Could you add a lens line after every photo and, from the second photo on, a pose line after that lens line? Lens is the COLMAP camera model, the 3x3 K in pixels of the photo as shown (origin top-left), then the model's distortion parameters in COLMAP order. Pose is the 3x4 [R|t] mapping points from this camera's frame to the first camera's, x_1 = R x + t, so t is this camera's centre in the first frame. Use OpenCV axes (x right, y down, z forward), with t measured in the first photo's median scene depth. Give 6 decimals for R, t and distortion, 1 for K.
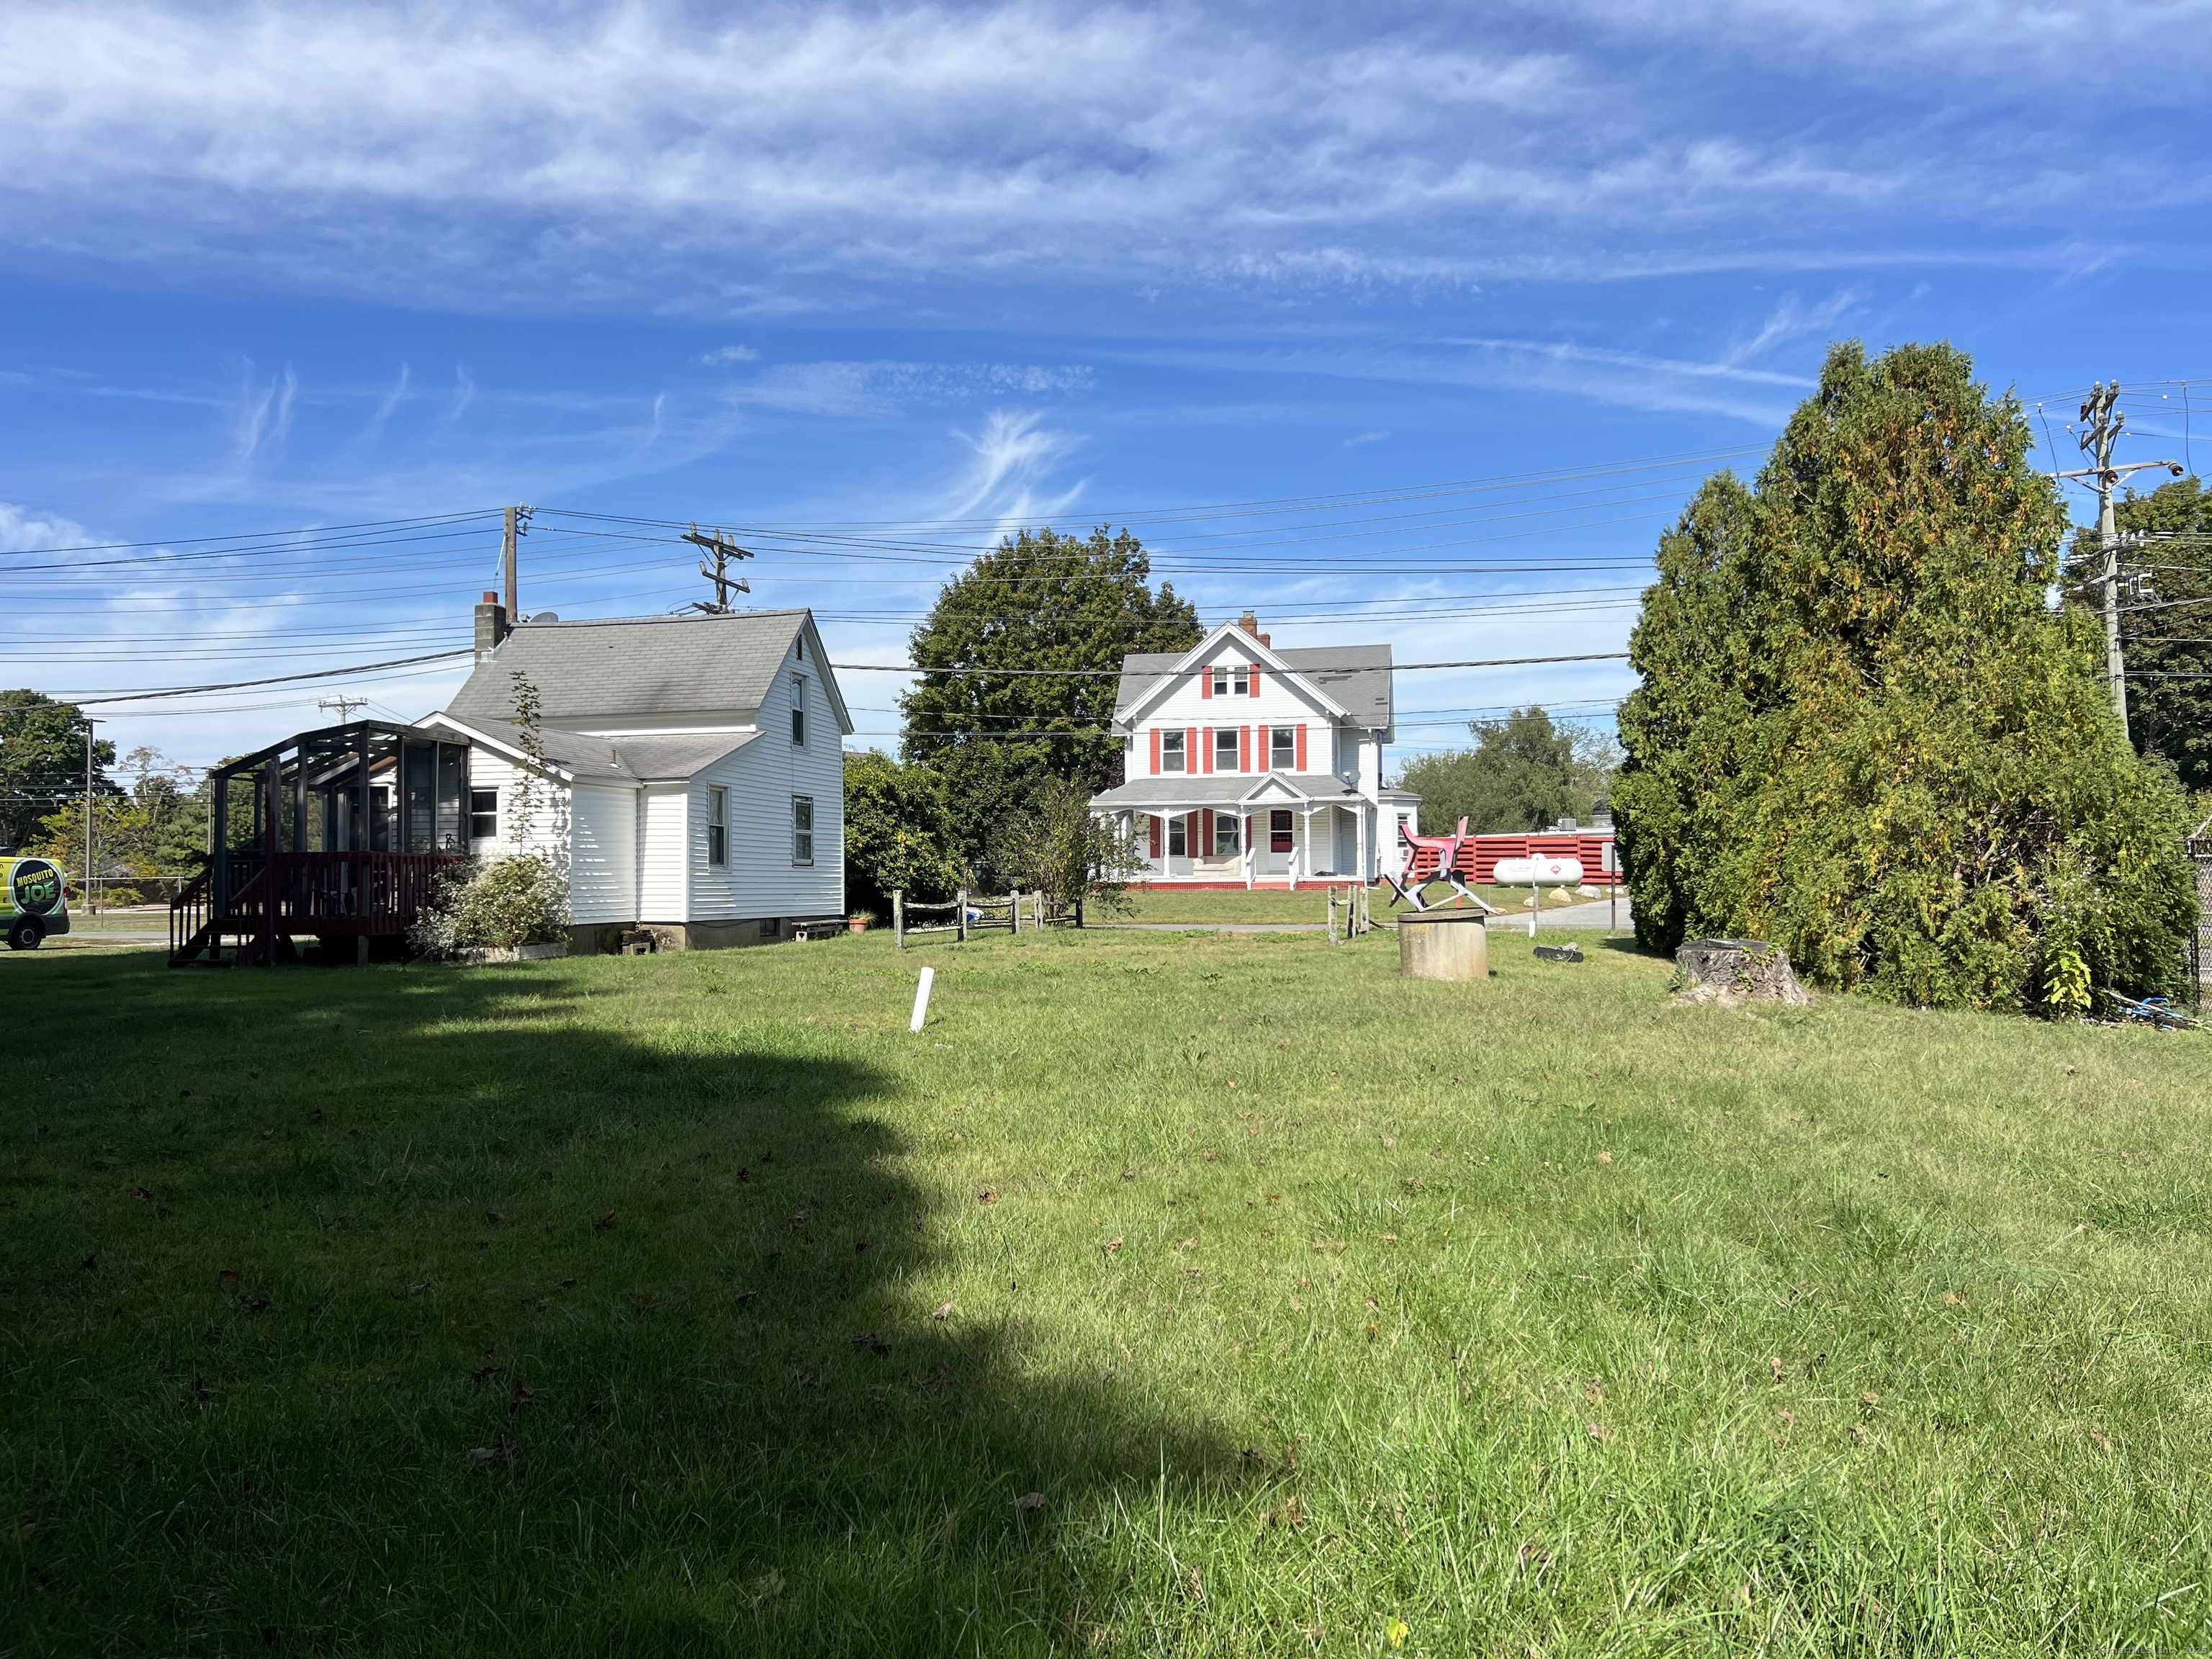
lens RADIAL K [[1678.0, 0, 1083.4], [0, 1678.0, 785.1], [0, 0, 1]] dist [0.028989, -0.027392]
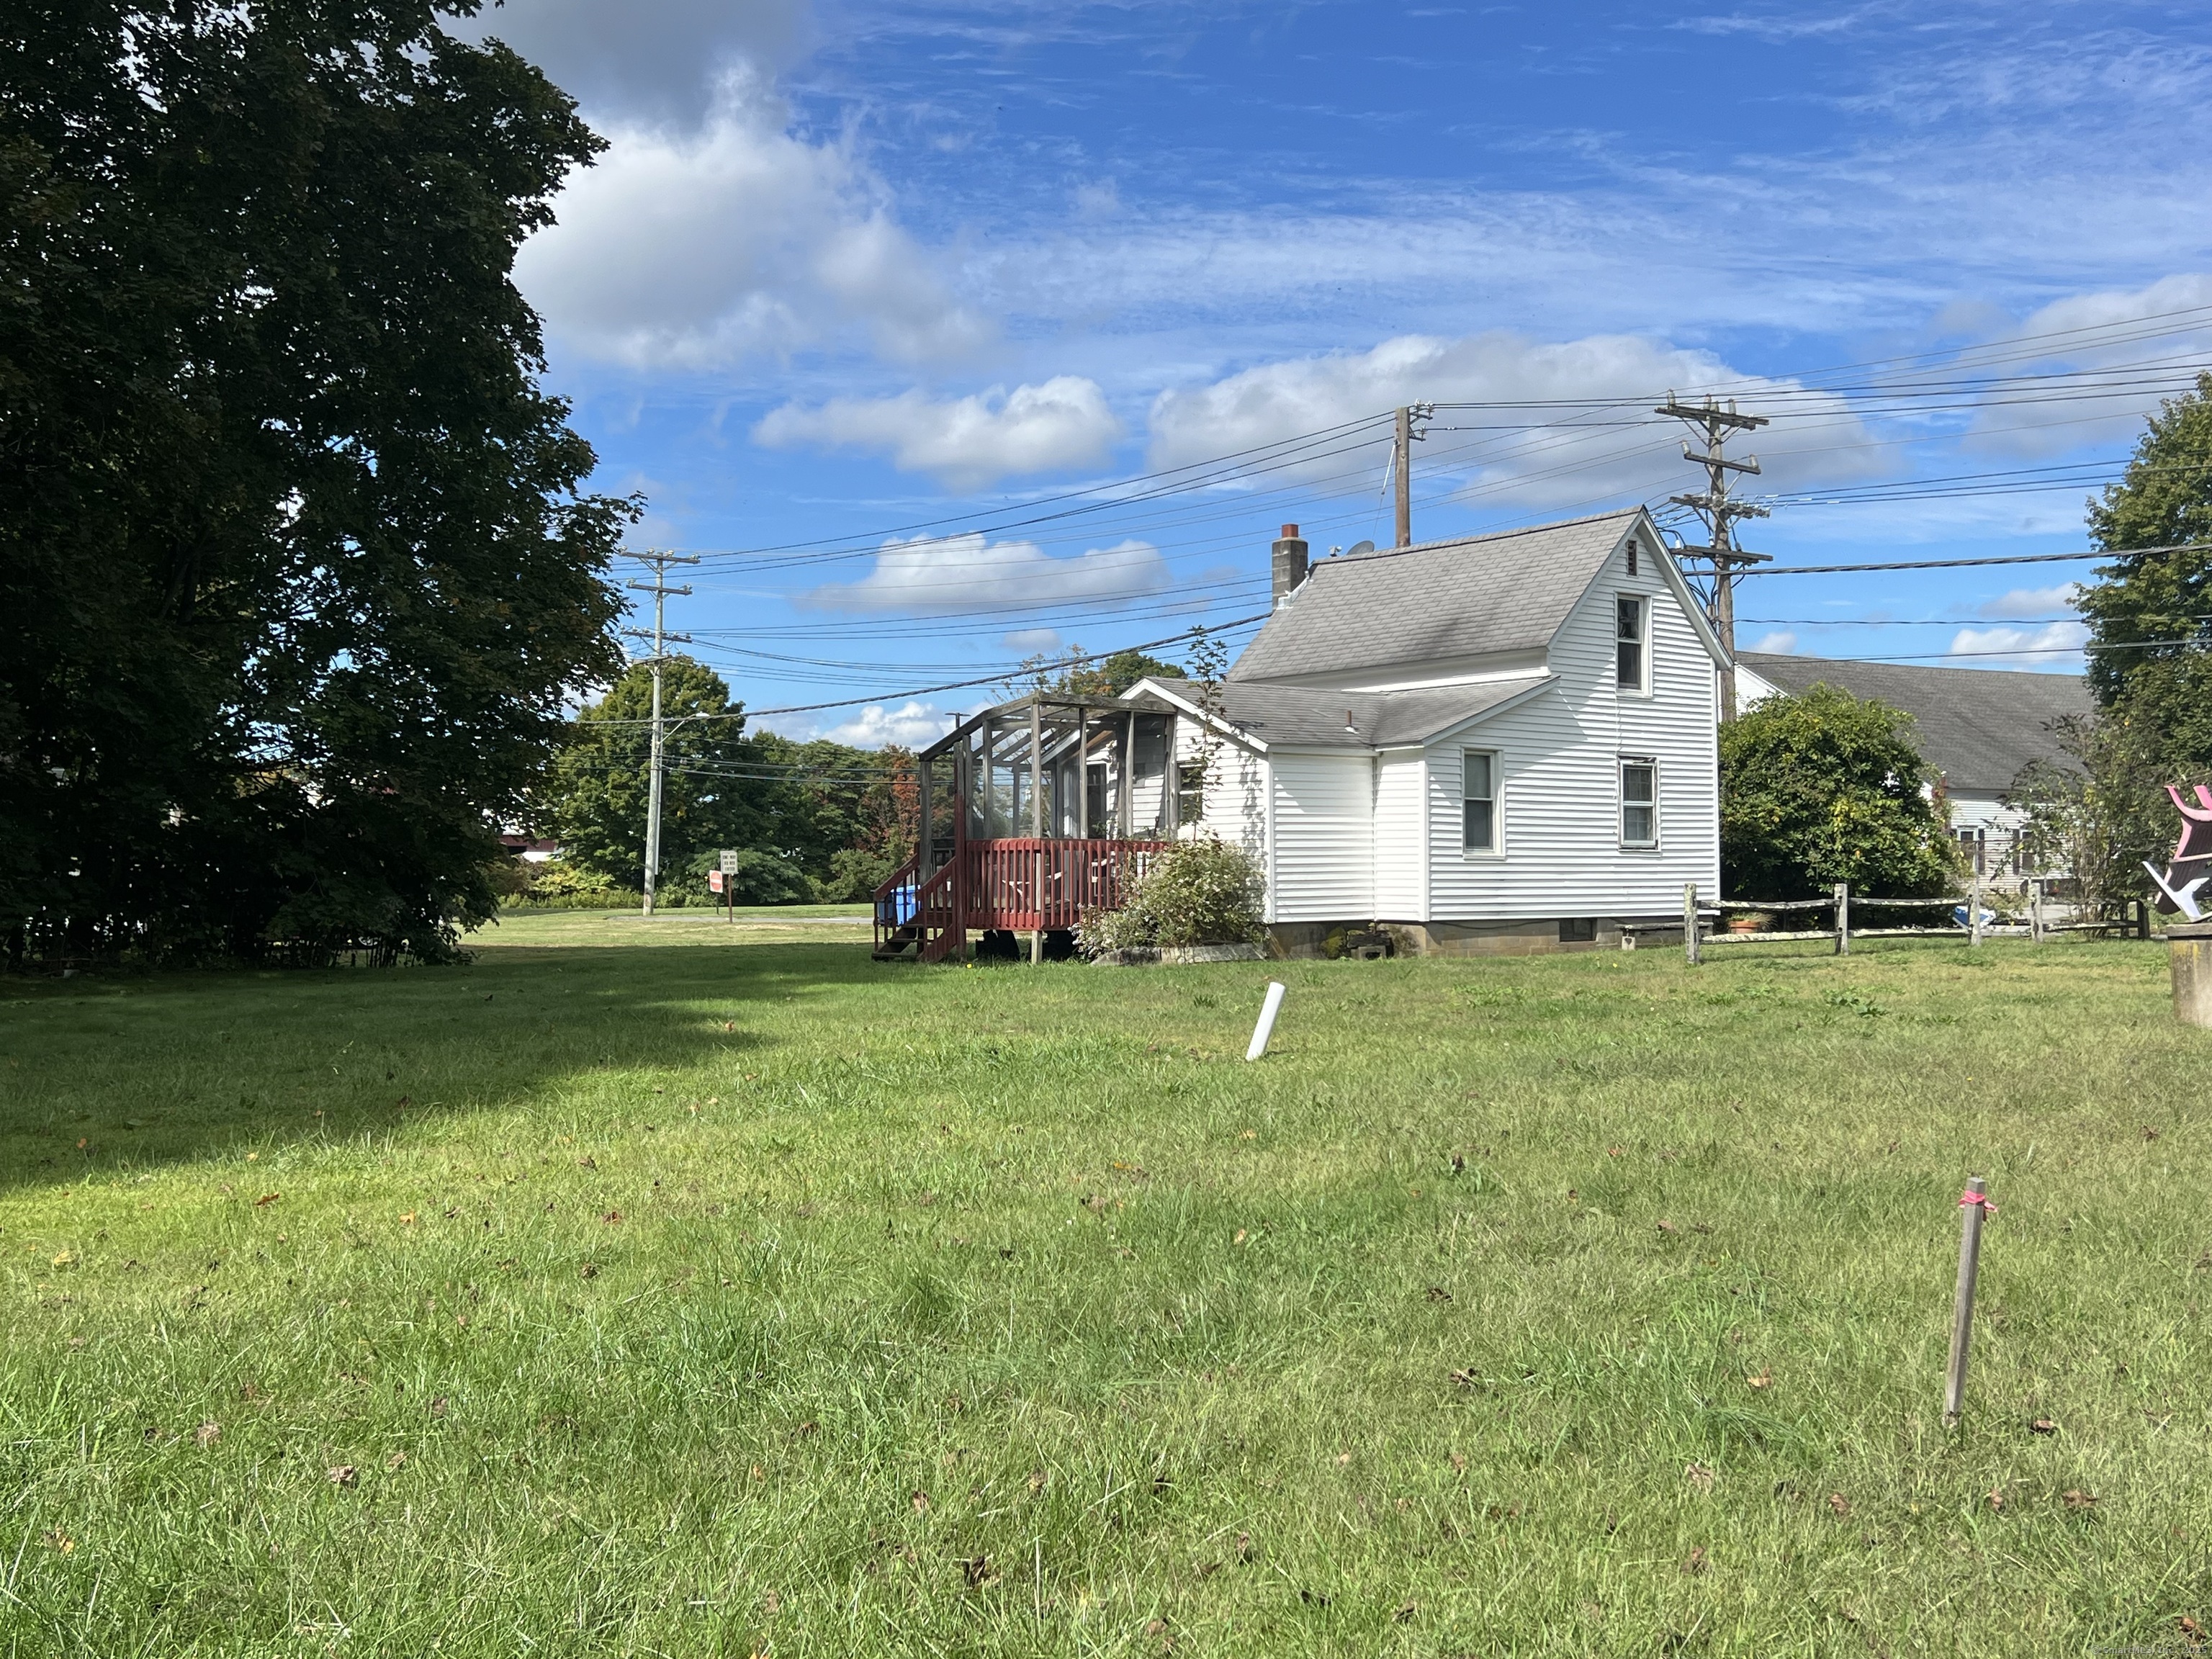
lens RADIAL K [[2299.4, 0, 1105.6], [0, 2299.4, 828.4], [0, 0, 1]] dist [0.048729, 0.000000]
pose [[0.807101, -0.012983, -0.590271, 0.217842], [0.037531, 0.998864, 0.029348, -0.000750], [0.589220, -0.045840, 0.806672, 0.016700]]
